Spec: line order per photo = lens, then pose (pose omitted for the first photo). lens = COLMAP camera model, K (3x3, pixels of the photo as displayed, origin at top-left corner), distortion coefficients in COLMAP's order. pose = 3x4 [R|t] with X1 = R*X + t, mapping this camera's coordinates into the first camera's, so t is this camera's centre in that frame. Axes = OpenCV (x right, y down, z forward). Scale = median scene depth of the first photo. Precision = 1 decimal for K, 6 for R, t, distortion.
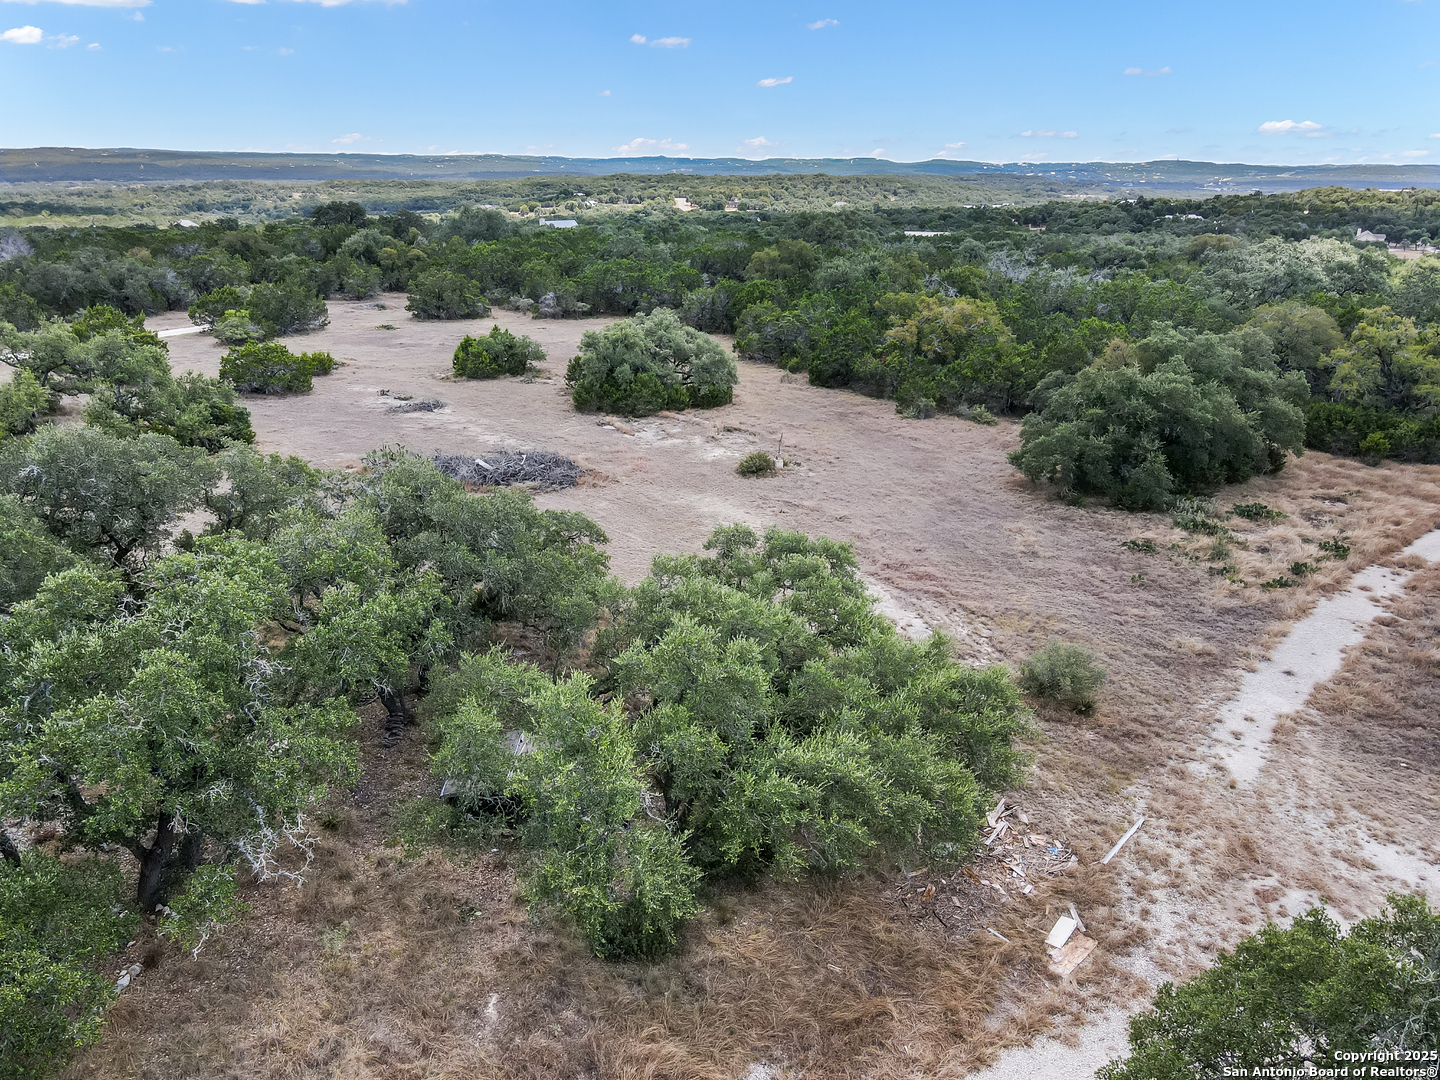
lens RADIAL K [[1053.8, 0, 699.3], [0, 1053.8, 545.3], [0, 0, 1]] dist [0.007792, -0.003225]
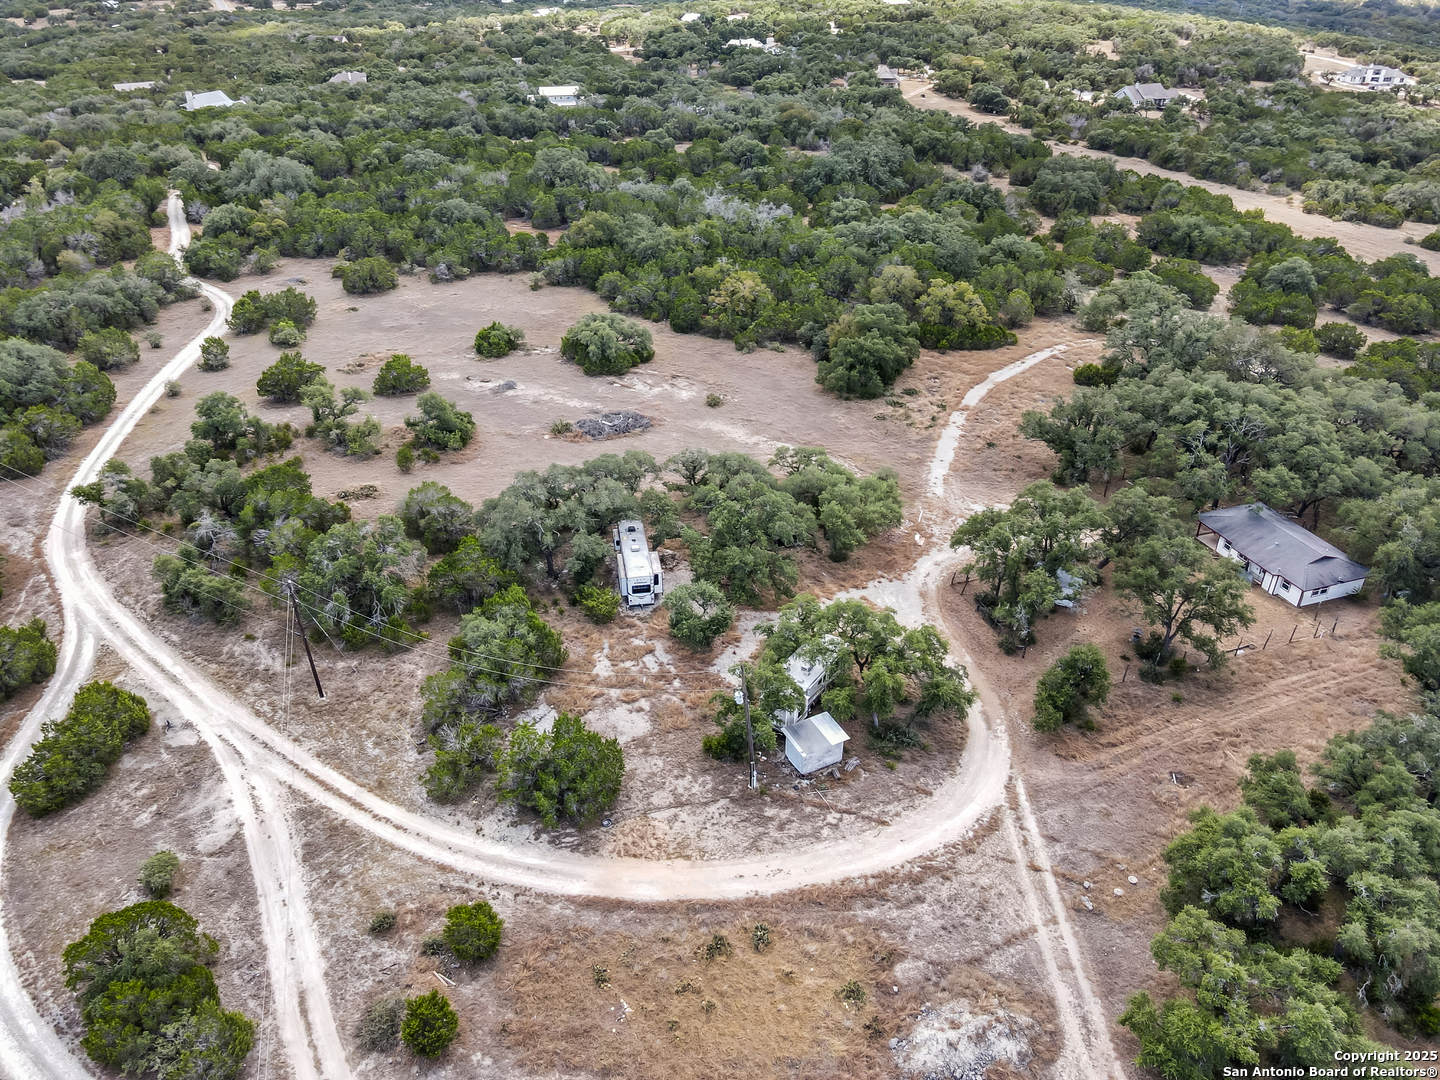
lens RADIAL K [[1053.8, 0, 705.8], [0, 1053.8, 535.2], [0, 0, 1]] dist [0.007792, -0.003225]
pose [[0.914341, -0.211613, 0.345255, -0.589961], [0.141036, 0.965627, 0.218344, -0.216717], [-0.379592, -0.150947, 0.912757, -0.797699]]
